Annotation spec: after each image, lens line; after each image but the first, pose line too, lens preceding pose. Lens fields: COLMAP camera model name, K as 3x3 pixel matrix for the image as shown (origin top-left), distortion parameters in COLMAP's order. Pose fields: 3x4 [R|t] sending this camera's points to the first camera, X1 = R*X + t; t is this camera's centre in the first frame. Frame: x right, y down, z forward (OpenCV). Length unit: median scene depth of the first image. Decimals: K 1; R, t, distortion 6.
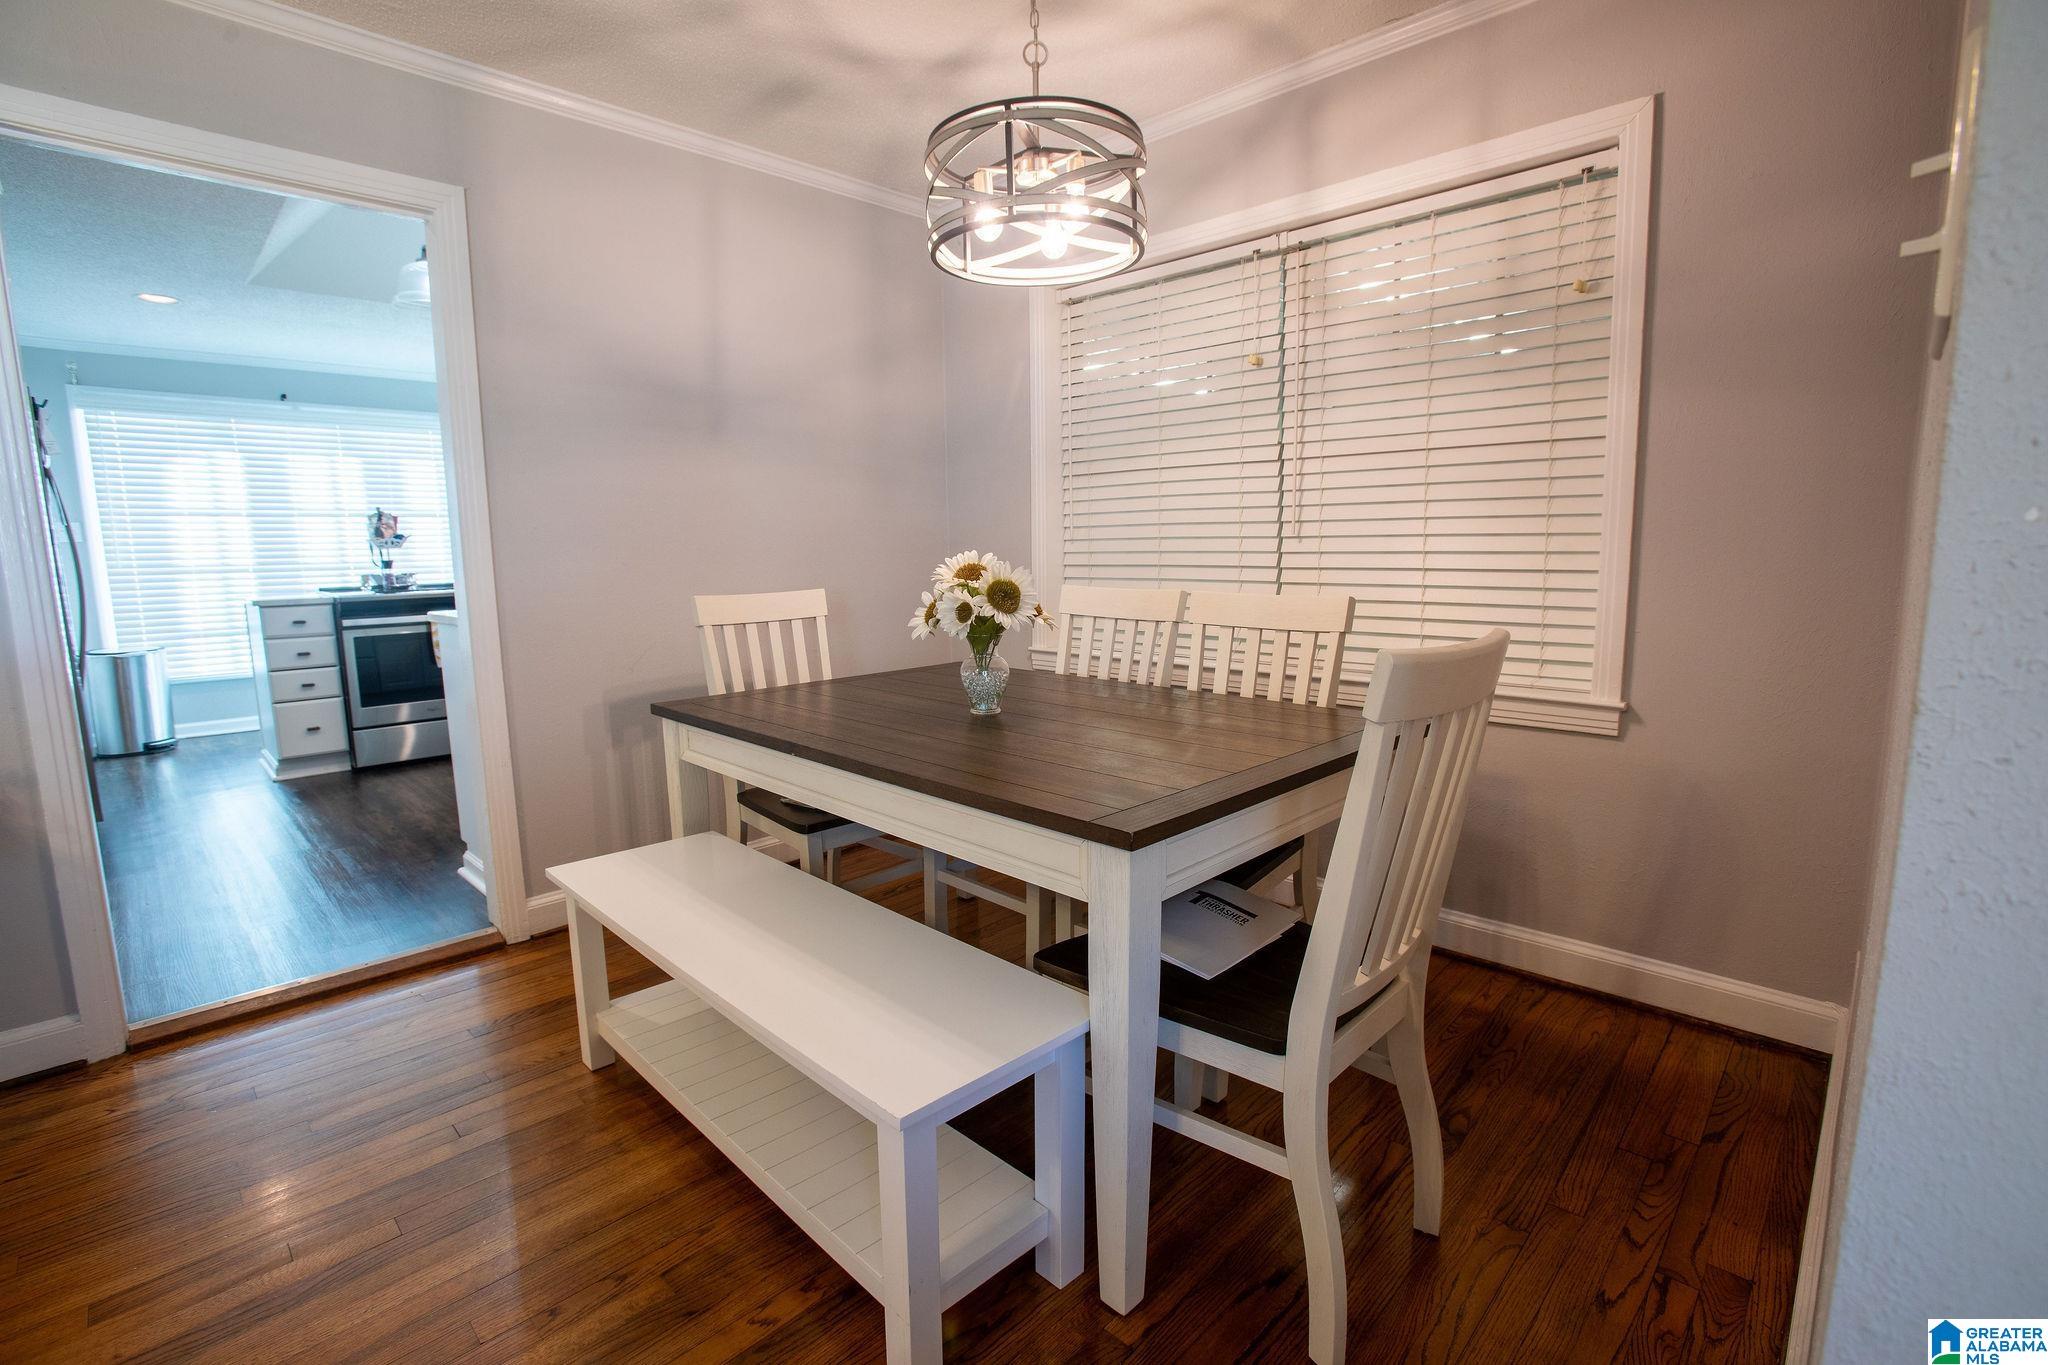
lens RADIAL K [[960.8, 0, 1030.6], [0, 960.8, 679.3], [0, 0, 1]] dist [-0.072219, 0.033128]
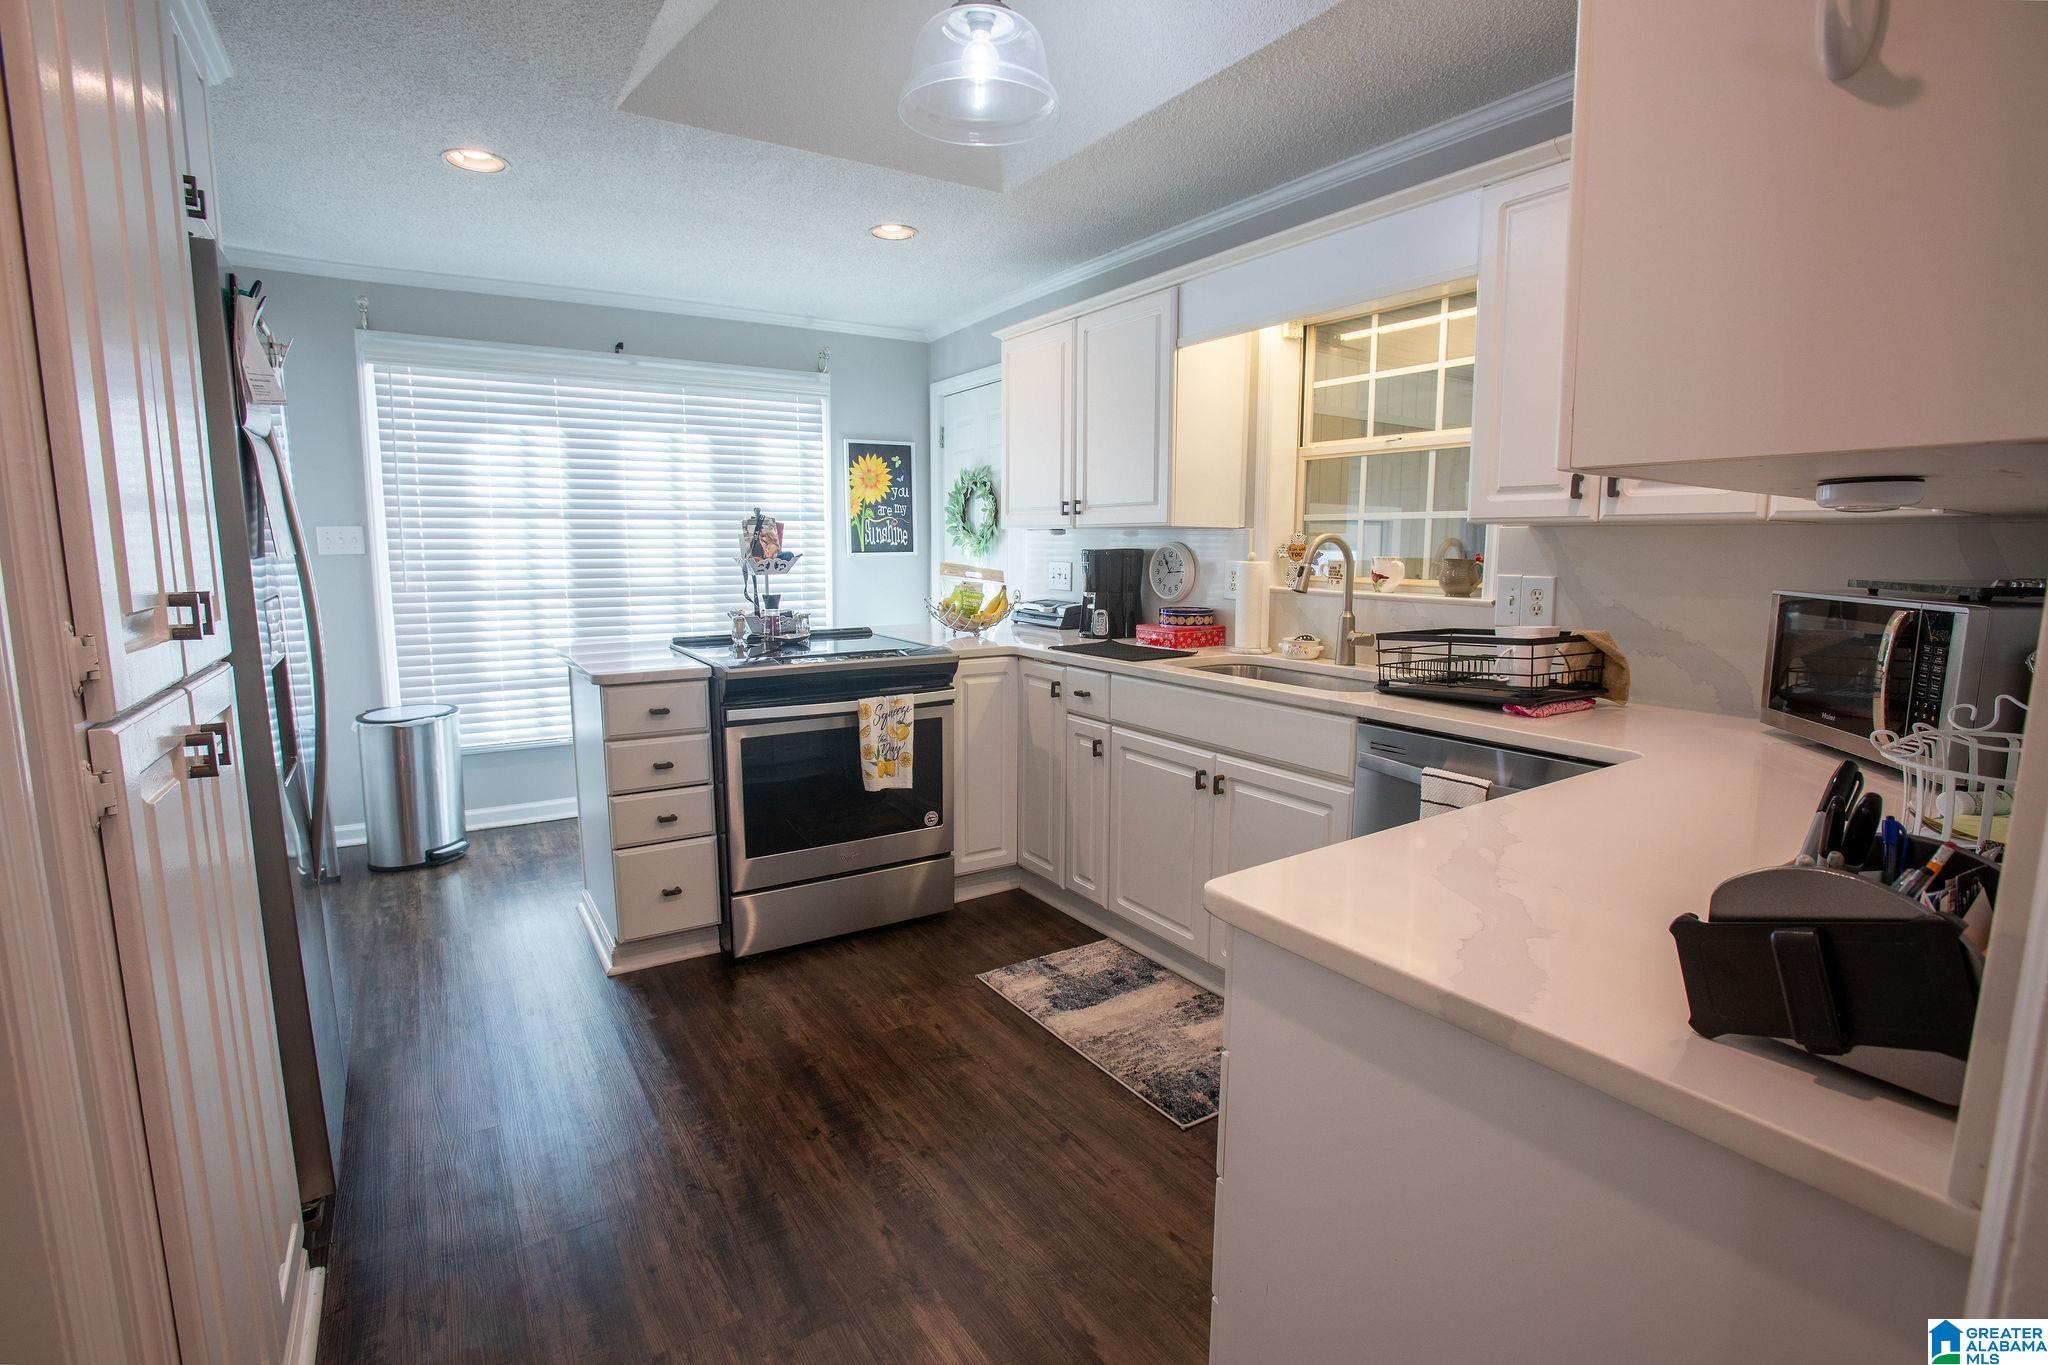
lens RADIAL K [[960.8, 0, 1030.6], [0, 960.8, 679.3], [0, 0, 1]] dist [-0.072219, 0.033128]
pose [[0.978131, 0.047835, -0.202413, -0.388864], [-0.046749, 0.998855, 0.010147, -0.085965], [0.202666, -0.000462, 0.979248, 0.412502]]
